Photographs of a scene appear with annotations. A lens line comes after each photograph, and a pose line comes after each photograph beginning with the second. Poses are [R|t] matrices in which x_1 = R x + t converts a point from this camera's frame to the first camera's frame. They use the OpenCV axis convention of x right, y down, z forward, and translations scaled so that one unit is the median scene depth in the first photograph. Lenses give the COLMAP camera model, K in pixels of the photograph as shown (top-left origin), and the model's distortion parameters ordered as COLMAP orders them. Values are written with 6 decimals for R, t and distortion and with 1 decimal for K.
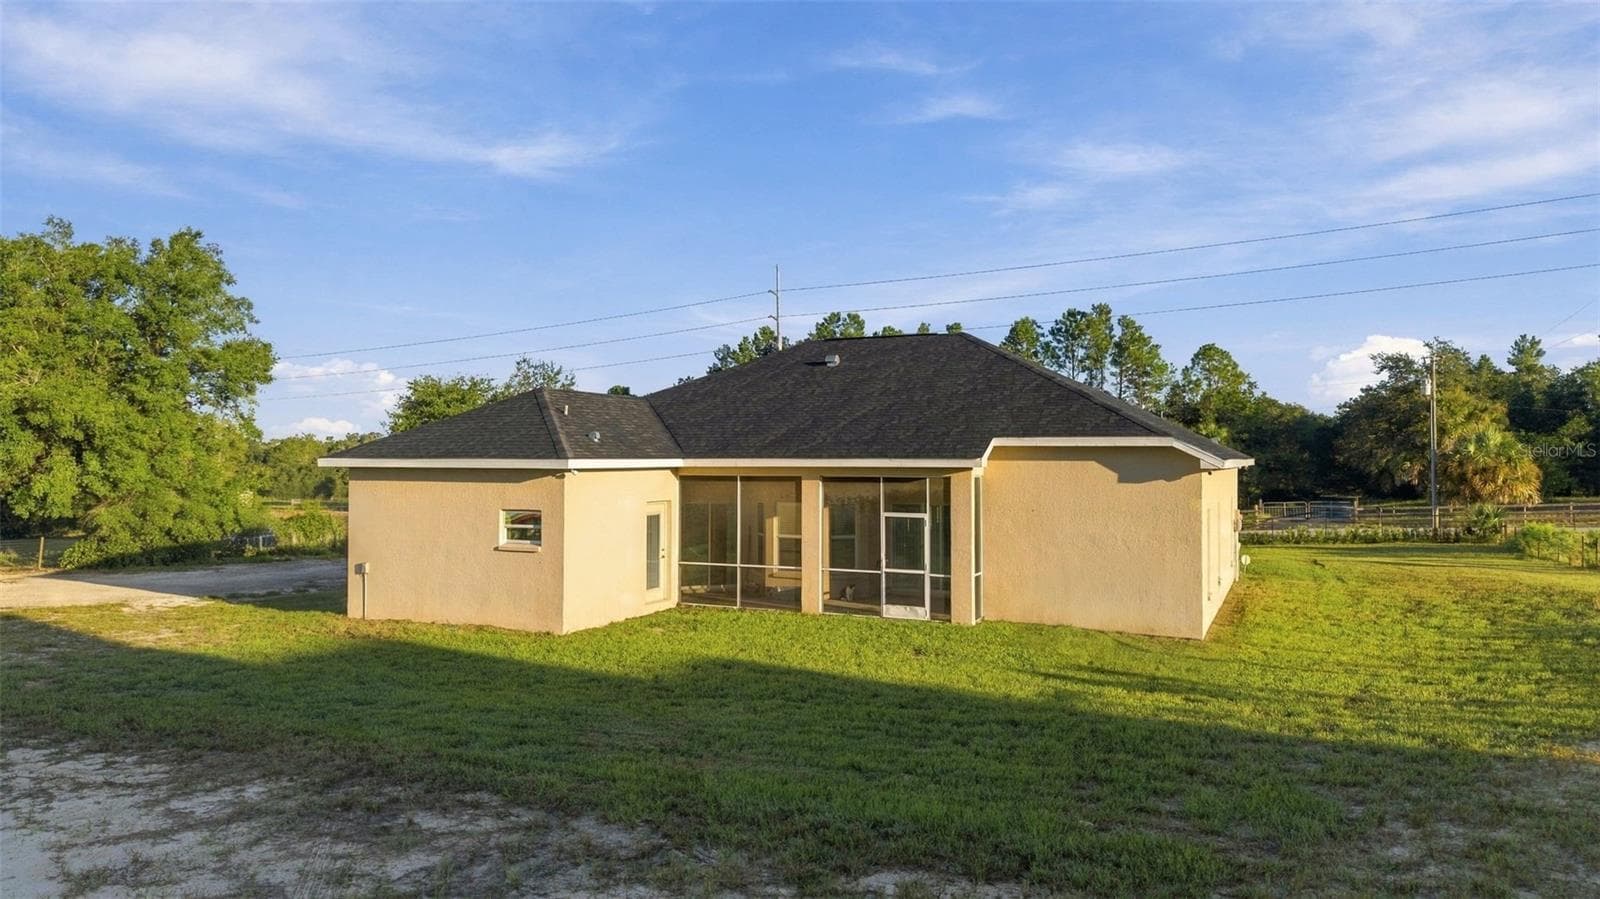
lens RADIAL K [[1080.4, 0, 810.8], [0, 1080.4, 482.2], [0, 0, 1]] dist [0.036334, -0.043184]
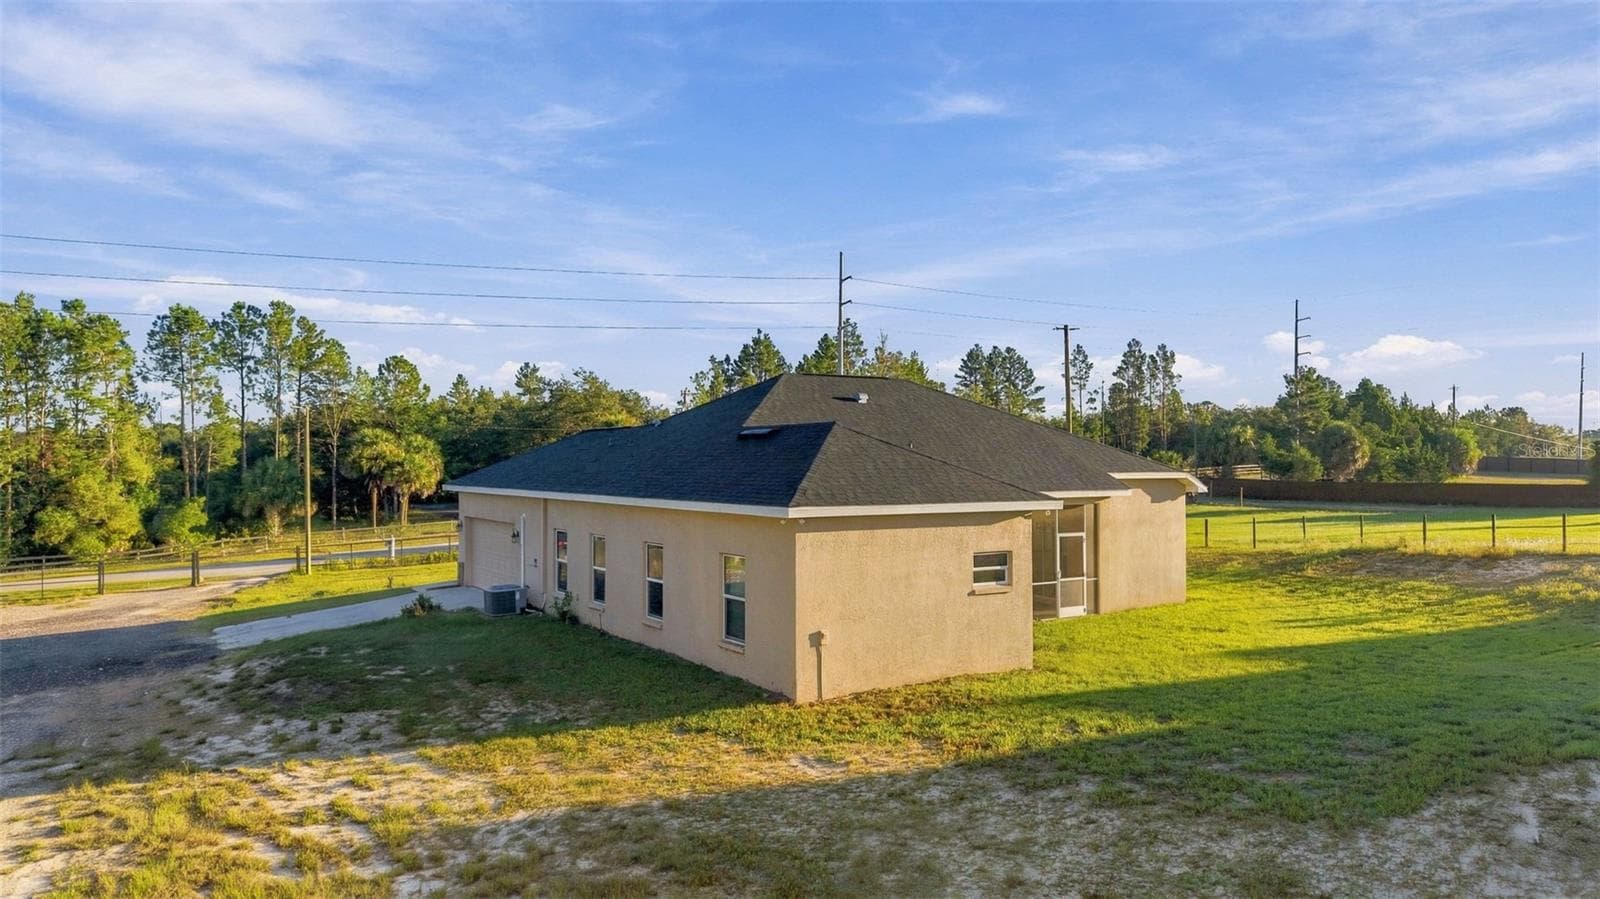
lens RADIAL K [[1080.4, 0, 805.3], [0, 1080.4, 456.2], [0, 0, 1]] dist [0.036334, -0.043184]
pose [[0.534004, 0.001132, 0.845481, -1.108551], [0.020164, 0.999698, -0.014074, -0.047860], [-0.845242, 0.024564, 0.533819, 0.564714]]
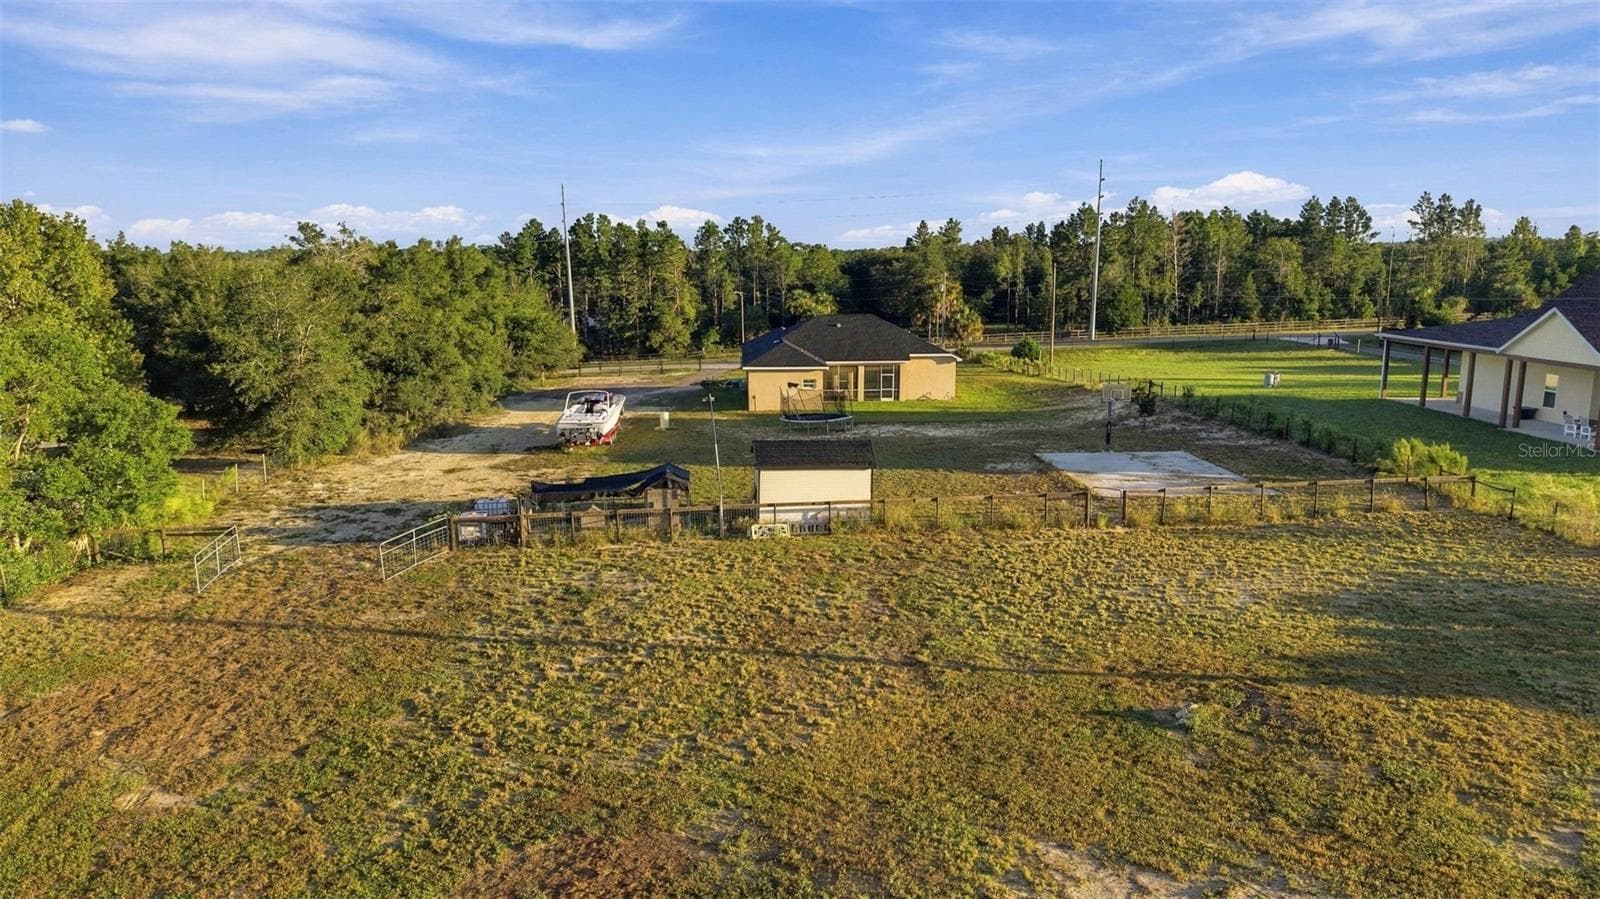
lens RADIAL K [[1080.4, 0, 823.0], [0, 1080.4, 490.3], [0, 0, 1]] dist [0.036334, -0.043184]
pose [[0.874499, -0.102630, 0.474046, -1.924192], [0.008964, 0.980610, 0.195763, -0.311871], [-0.484945, -0.166945, 0.858462, -2.204842]]
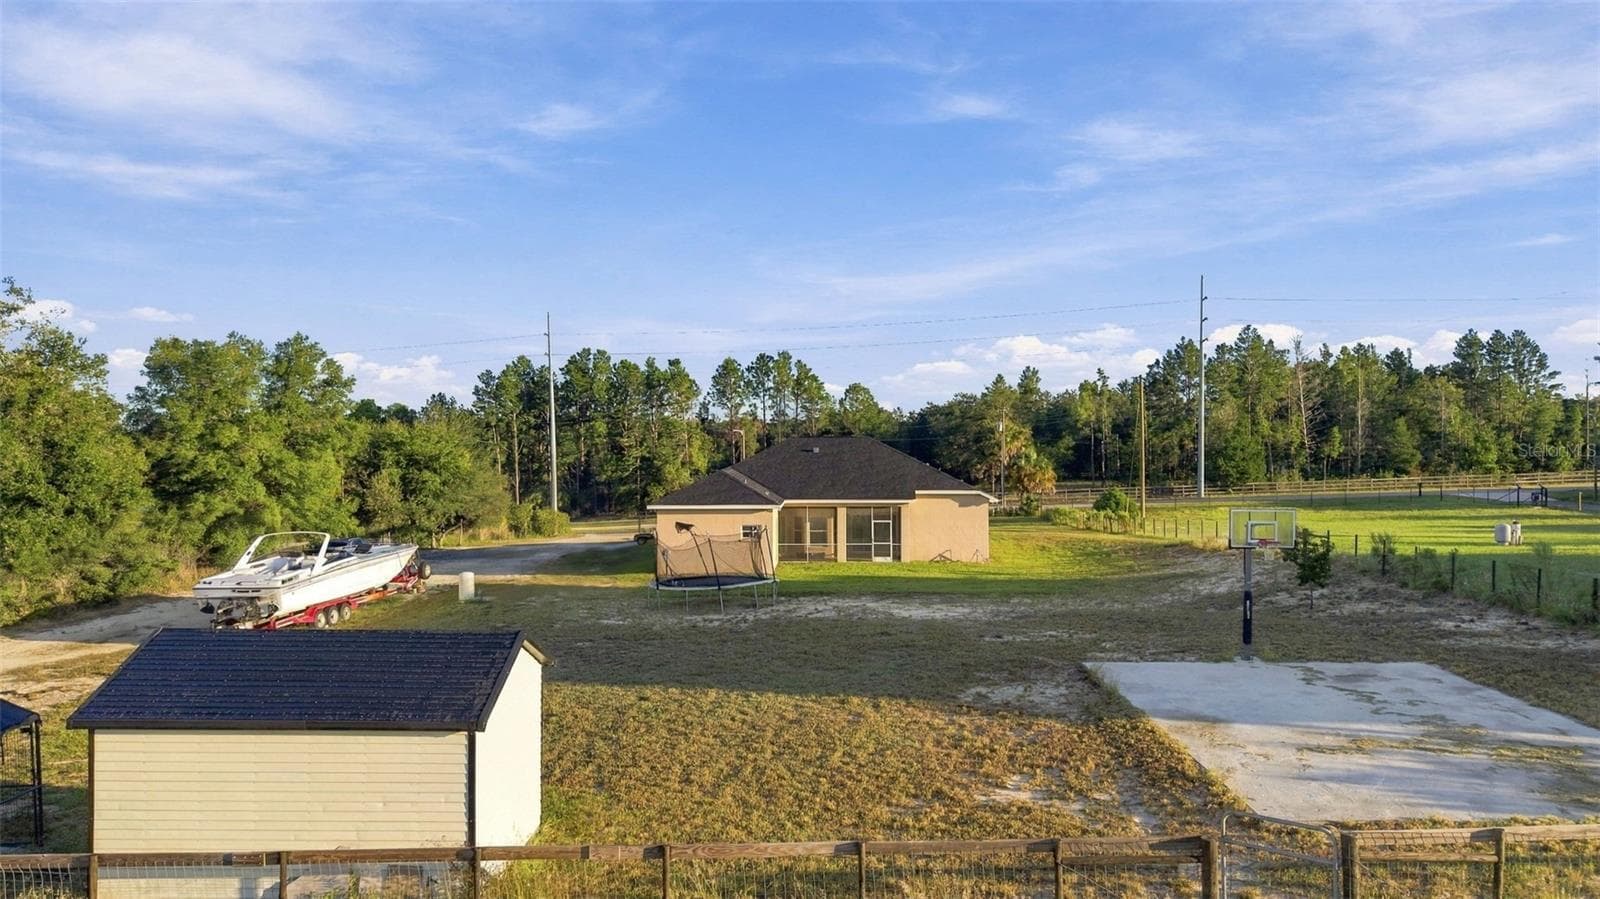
lens RADIAL K [[1080.4, 0, 809.3], [0, 1080.4, 457.4], [0, 0, 1]] dist [0.036334, -0.043184]
pose [[0.920435, -0.011671, 0.390721, -1.023517], [0.011466, 0.999930, 0.002857, -0.125119], [-0.390727, 0.001851, 0.920505, -1.230548]]
